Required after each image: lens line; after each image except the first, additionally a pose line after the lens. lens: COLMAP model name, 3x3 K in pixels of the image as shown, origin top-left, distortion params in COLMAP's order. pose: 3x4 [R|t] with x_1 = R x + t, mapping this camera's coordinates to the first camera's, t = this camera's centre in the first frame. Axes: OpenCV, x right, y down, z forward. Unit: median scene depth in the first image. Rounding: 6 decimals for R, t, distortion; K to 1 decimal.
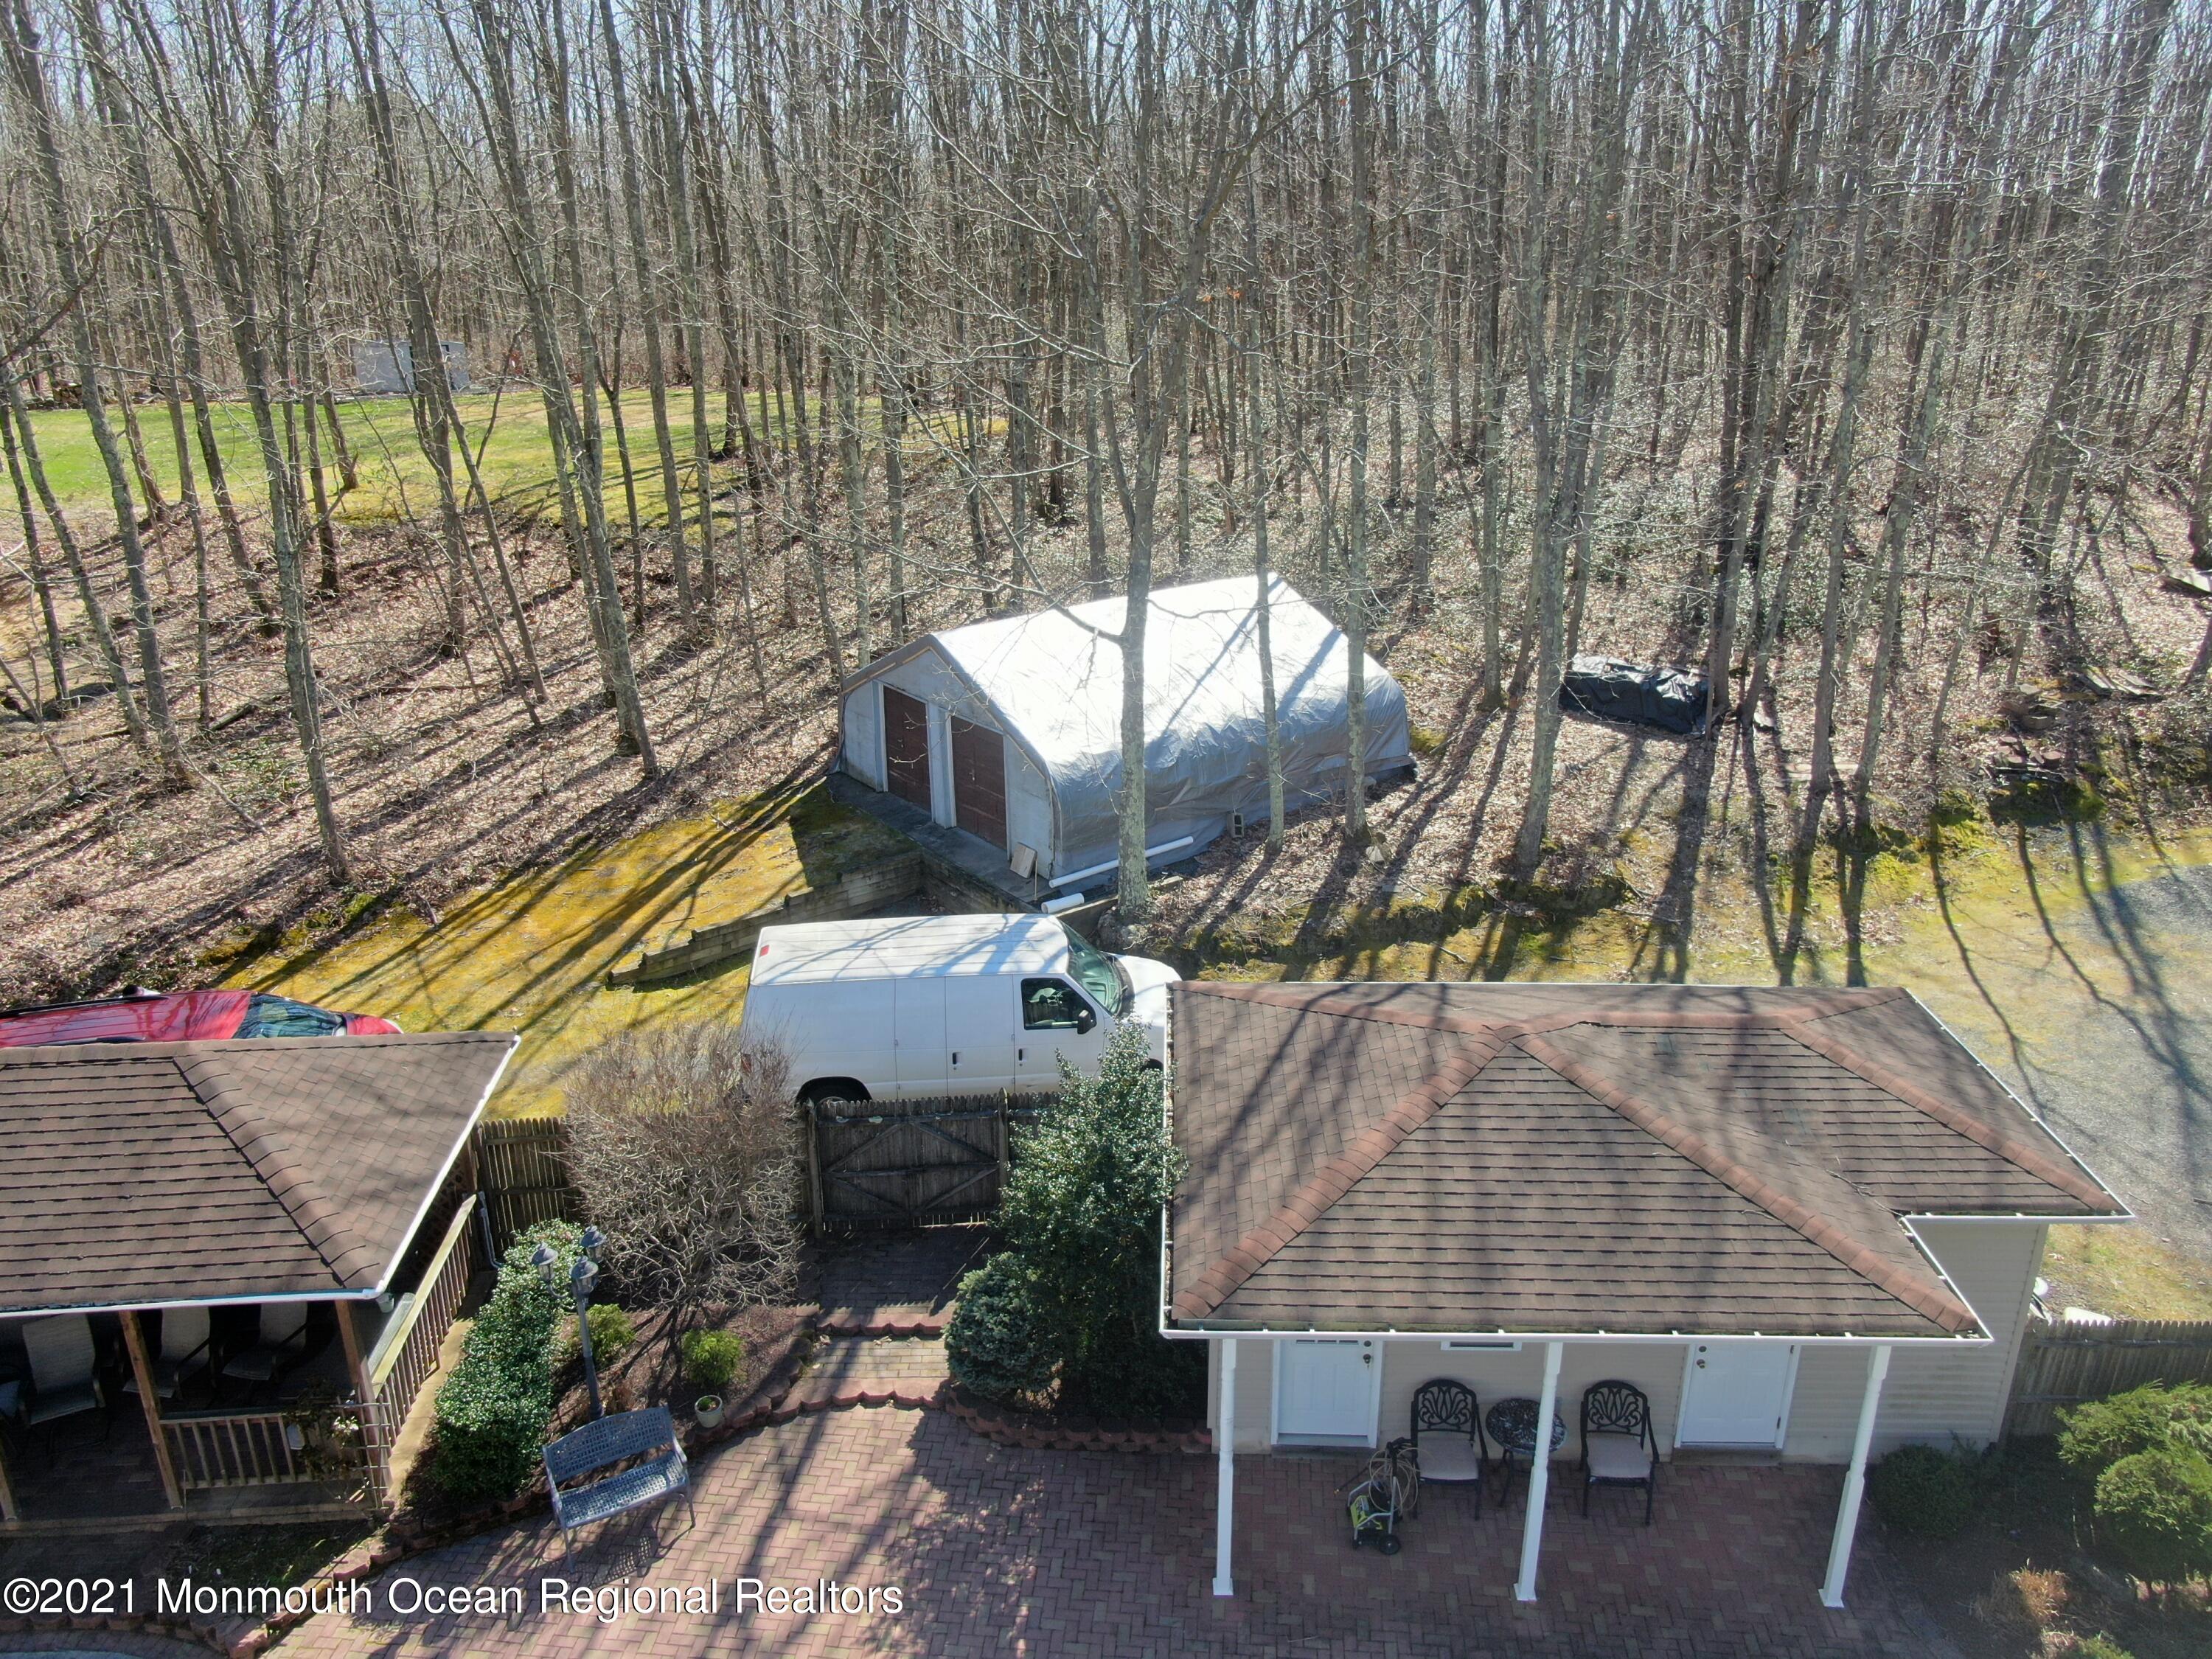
lens RADIAL K [[1584.7, 0, 1122.1], [0, 1584.7, 824.2], [0, 0, 1]] dist [-0.023833, 0.000933]
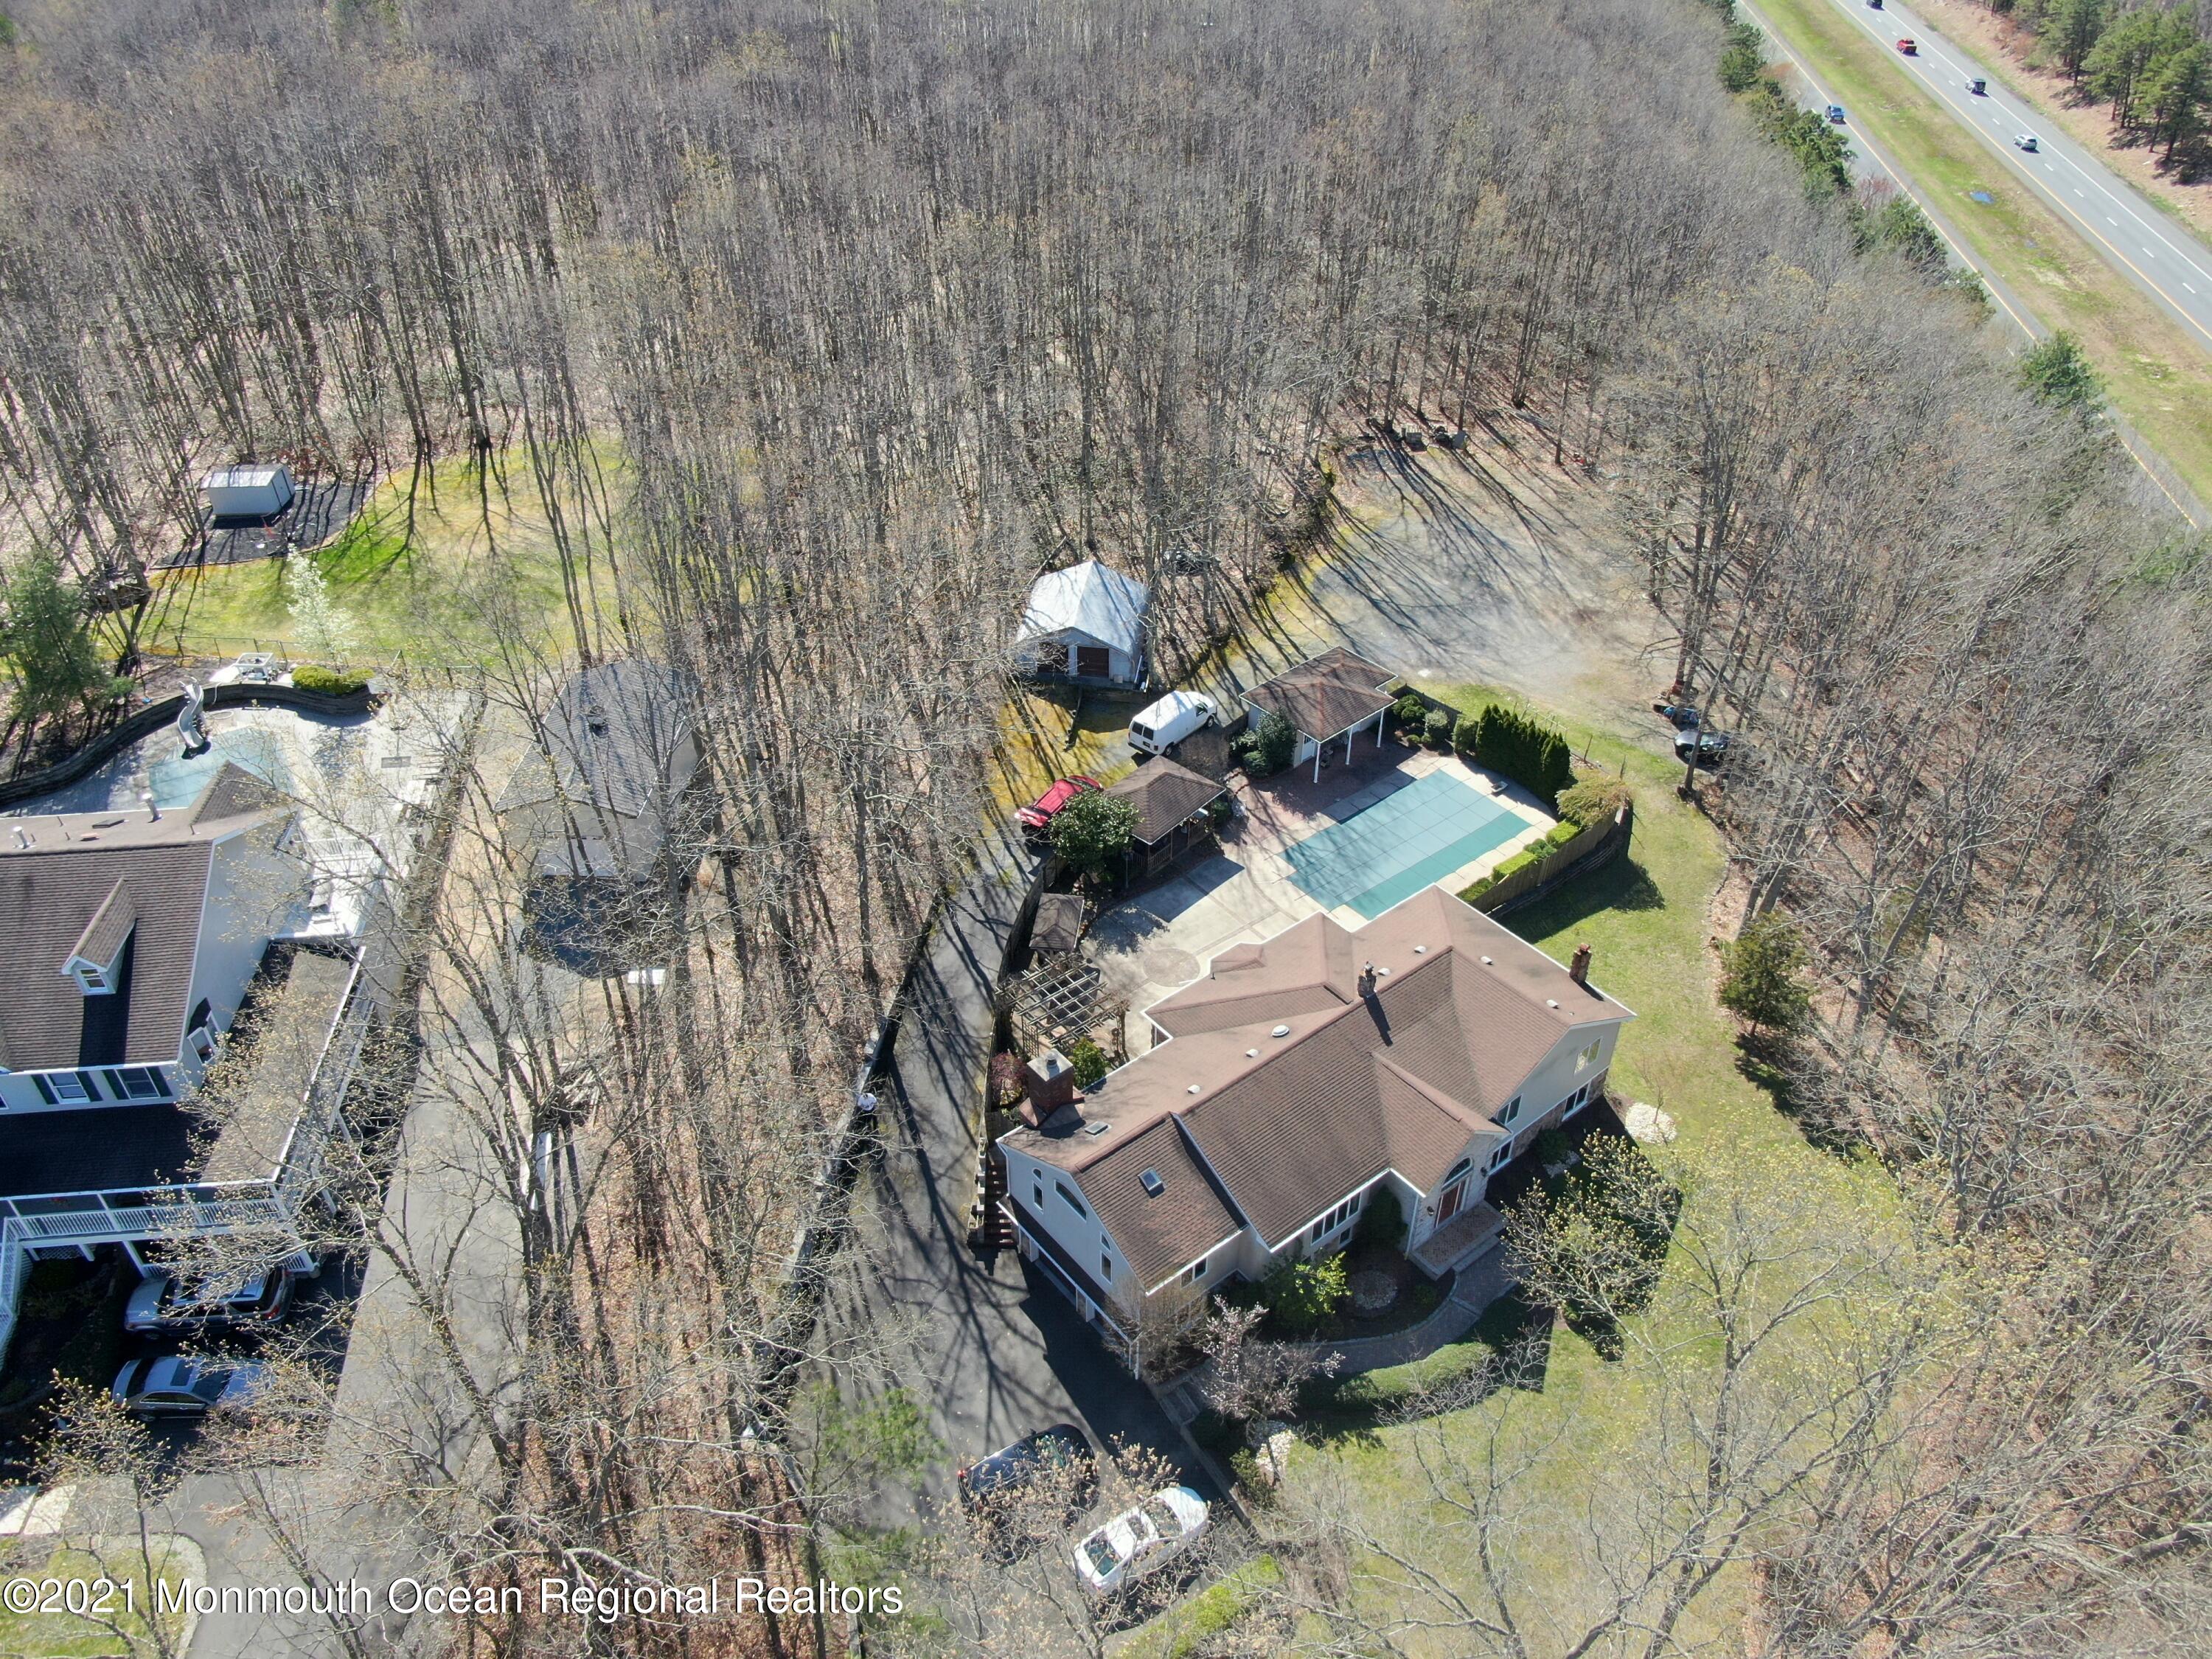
lens RADIAL K [[1580.3, 0, 1121.9], [0, 1580.3, 817.9], [0, 0, 1]] dist [-0.009949, 0.002755]
pose [[0.722878, -0.409229, 0.556758, -2.074754], [0.229727, 0.902257, 0.364907, -0.954224], [-0.651670, -0.135881, 0.746233, -1.649172]]
